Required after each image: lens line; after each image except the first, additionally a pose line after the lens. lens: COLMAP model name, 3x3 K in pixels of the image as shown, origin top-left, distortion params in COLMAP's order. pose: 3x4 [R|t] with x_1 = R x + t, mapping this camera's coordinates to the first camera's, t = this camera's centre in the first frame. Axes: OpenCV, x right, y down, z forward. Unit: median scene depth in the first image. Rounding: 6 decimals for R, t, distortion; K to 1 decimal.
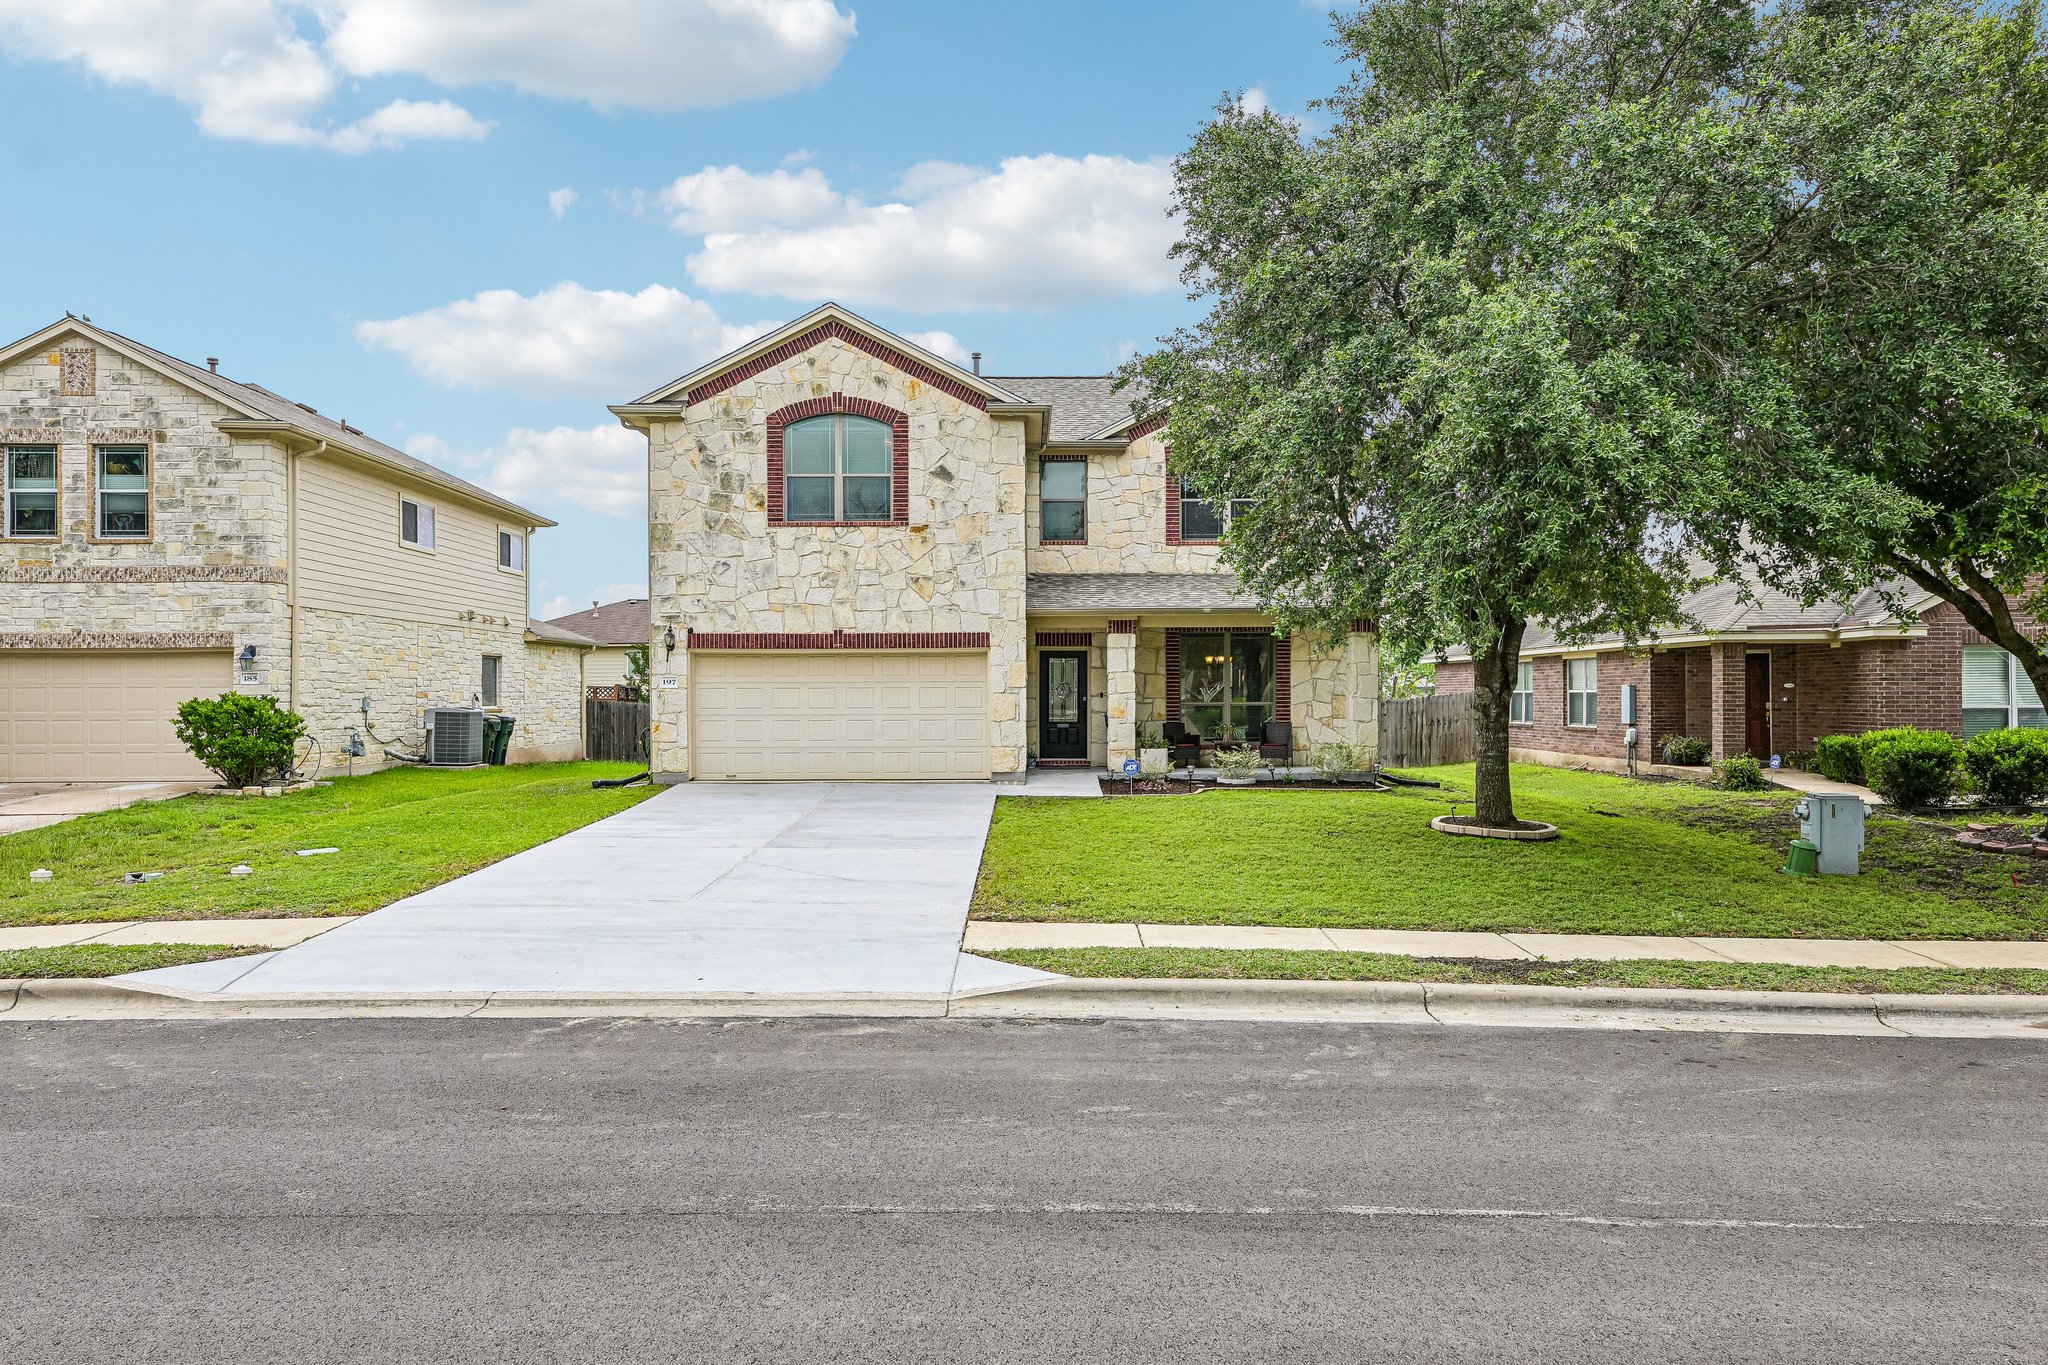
lens RADIAL K [[1406.3, 0, 1024.0], [0, 1406.3, 682.5], [0, 0, 1]] dist [0.000083, -0.001306]
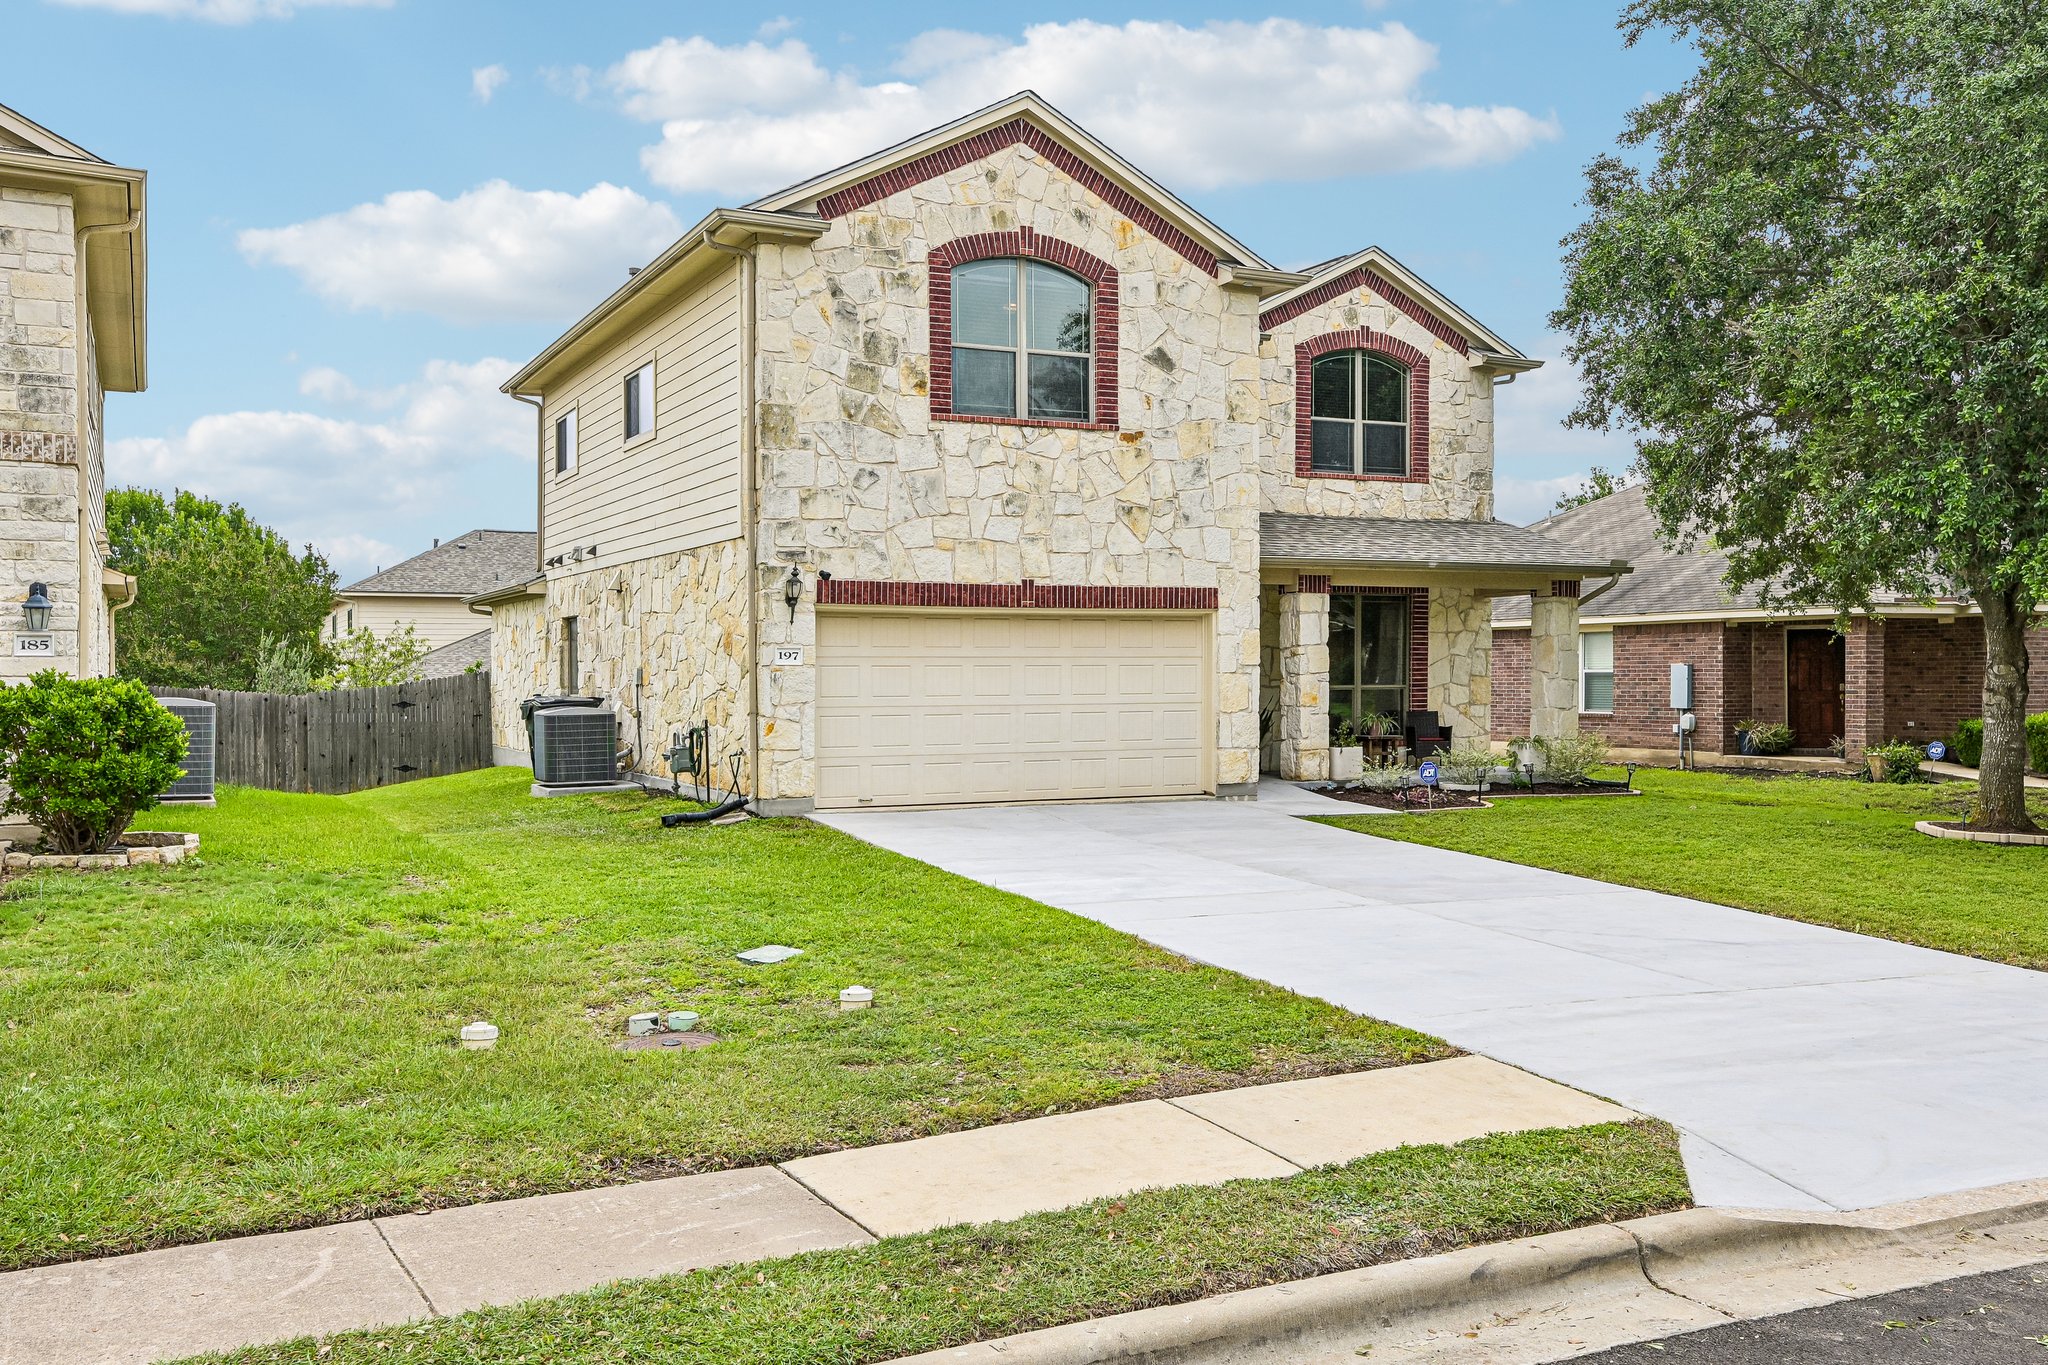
lens RADIAL K [[1813.2, 0, 1024.0], [0, 1813.2, 682.5], [0, 0, 1]] dist [0.016987, 0.008313]
pose [[0.897468, -0.002018, 0.441074, -0.517702], [-0.003645, 0.999921, 0.011992, 0.001591], [-0.441064, -0.012371, 0.897391, 0.217575]]
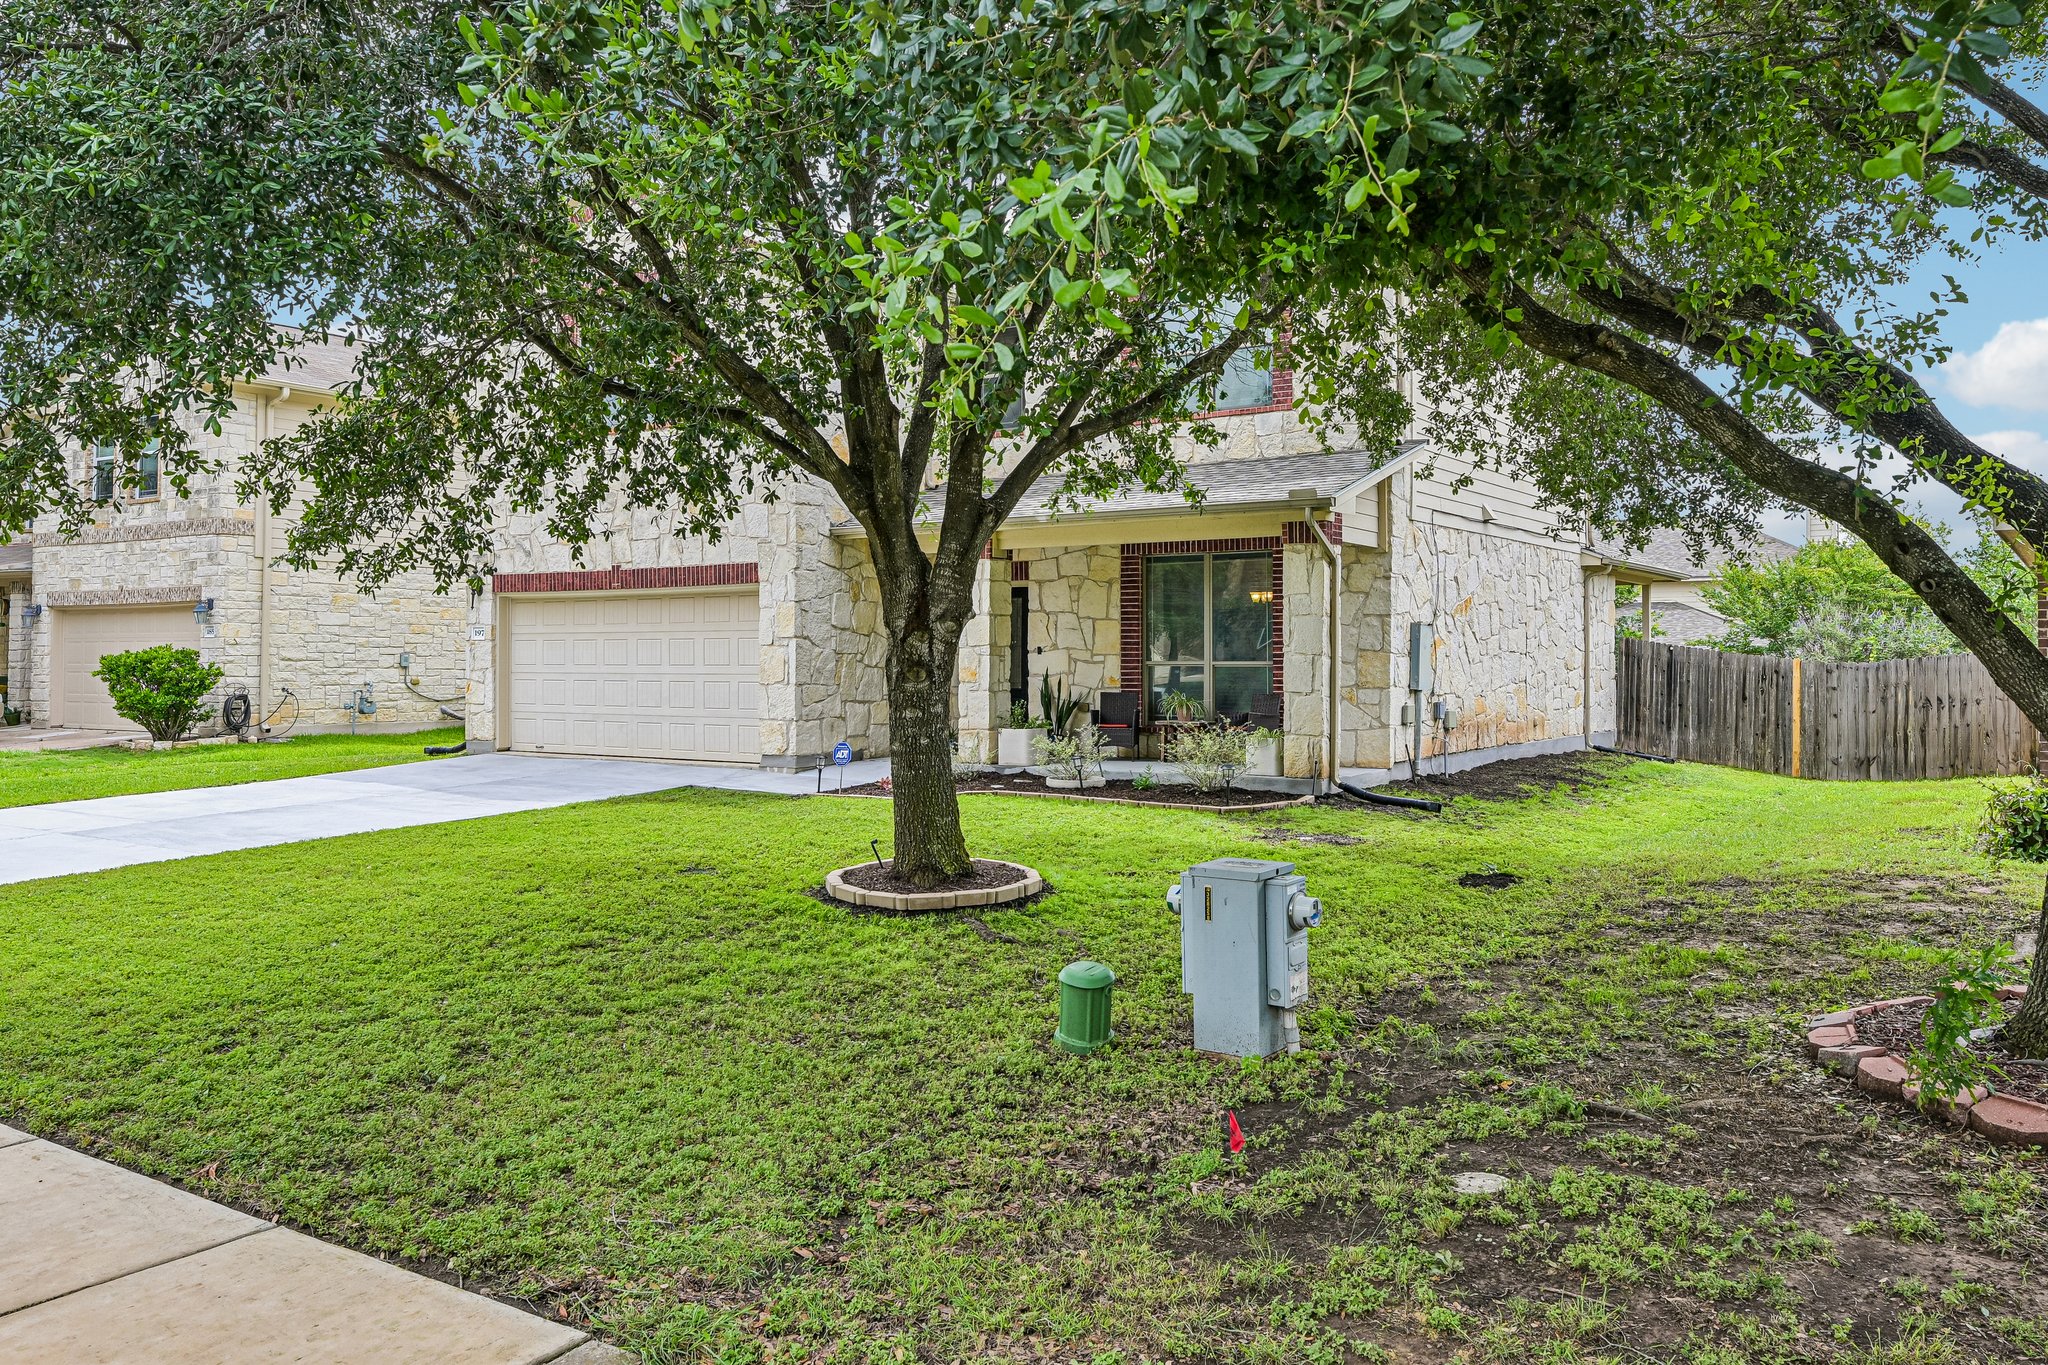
lens RADIAL K [[1579.8, 0, 1024.2], [0, 1579.8, 643.2], [0, 0, 1]] dist [-0.002243, -0.000294]
pose [[0.826771, -0.002880, -0.562532, 0.549302], [0.001168, 0.999994, -0.003404, 0.009159], [0.562538, 0.002157, 0.826769, 0.400858]]
